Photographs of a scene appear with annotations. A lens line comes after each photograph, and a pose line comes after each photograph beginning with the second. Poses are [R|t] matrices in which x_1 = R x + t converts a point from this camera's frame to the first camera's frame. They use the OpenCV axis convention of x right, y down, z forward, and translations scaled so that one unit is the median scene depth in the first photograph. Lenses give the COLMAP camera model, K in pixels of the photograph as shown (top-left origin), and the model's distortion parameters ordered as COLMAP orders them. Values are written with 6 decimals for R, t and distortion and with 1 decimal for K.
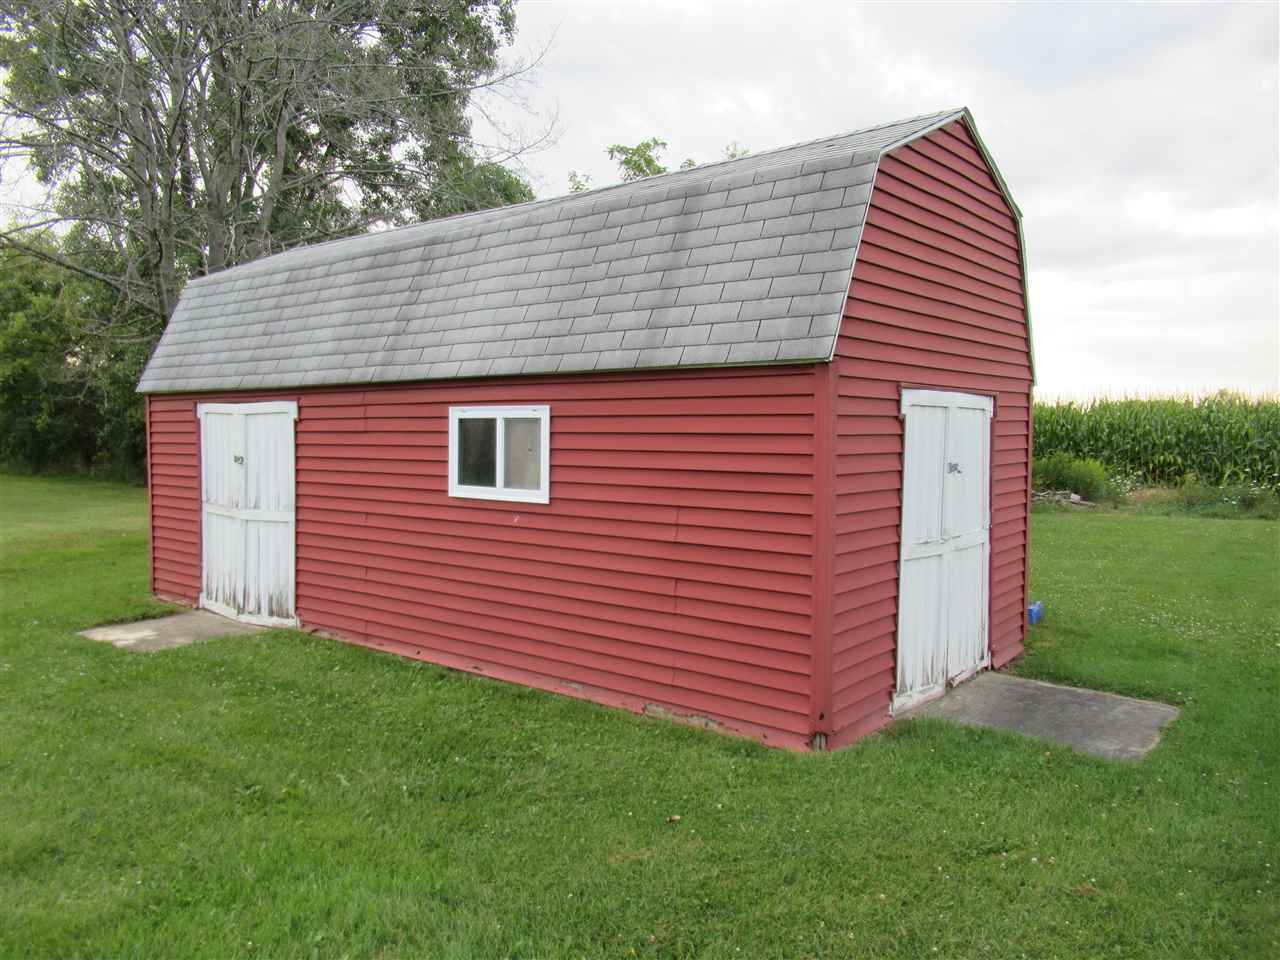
lens RADIAL K [[951.9, 0, 641.0], [0, 951.9, 478.2], [0, 0, 1]] dist [0.005669, 0.001023]
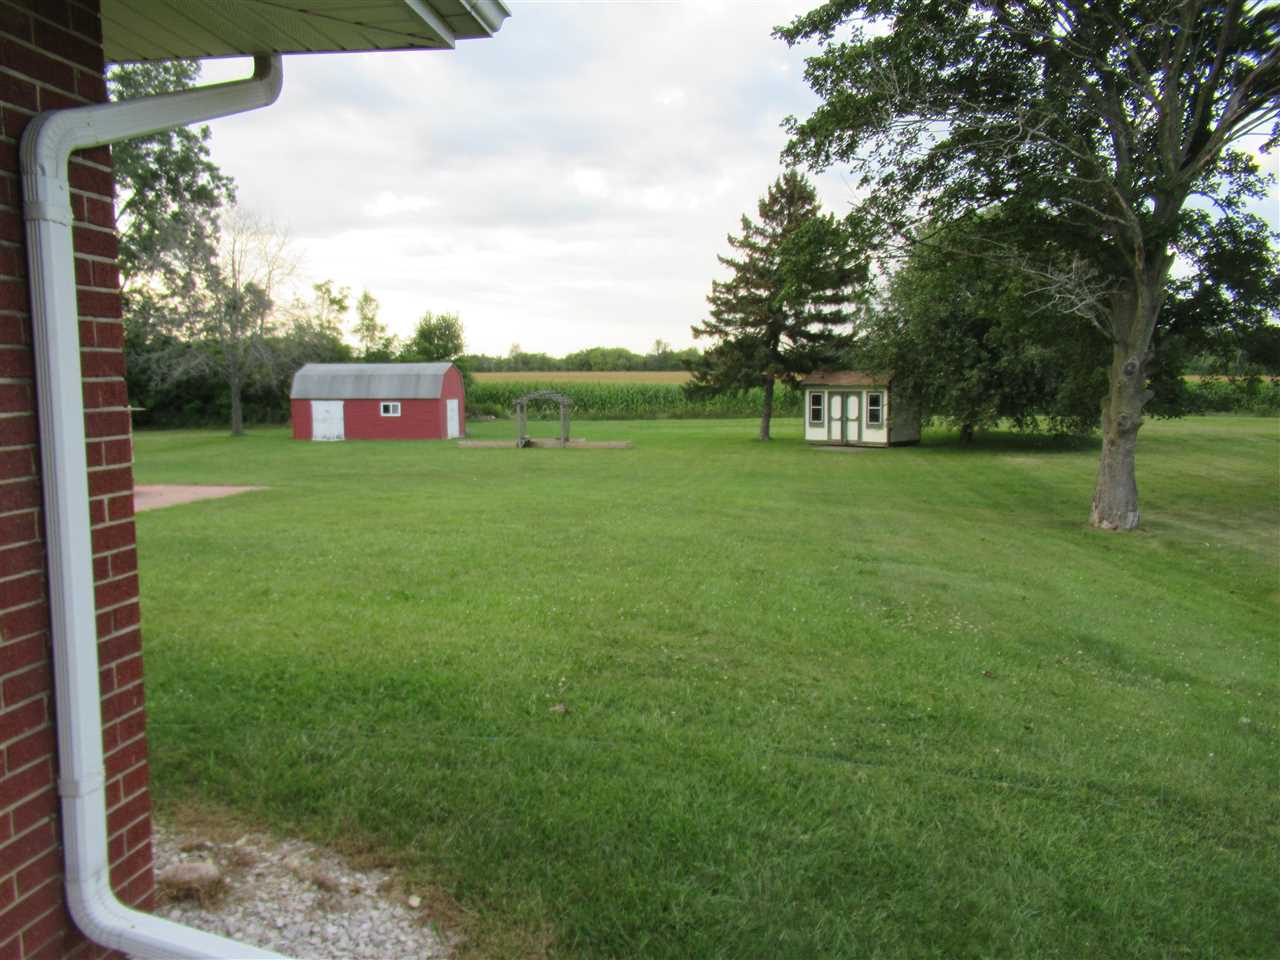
lens RADIAL K [[951.9, 0, 641.1], [0, 951.9, 478.2], [0, 0, 1]] dist [0.005669, 0.001023]
pose [[0.868815, -0.060344, 0.491445, -1.599272], [0.027661, 0.996911, 0.073508, 0.012203], [-0.494363, -0.050271, 0.867801, -4.756912]]
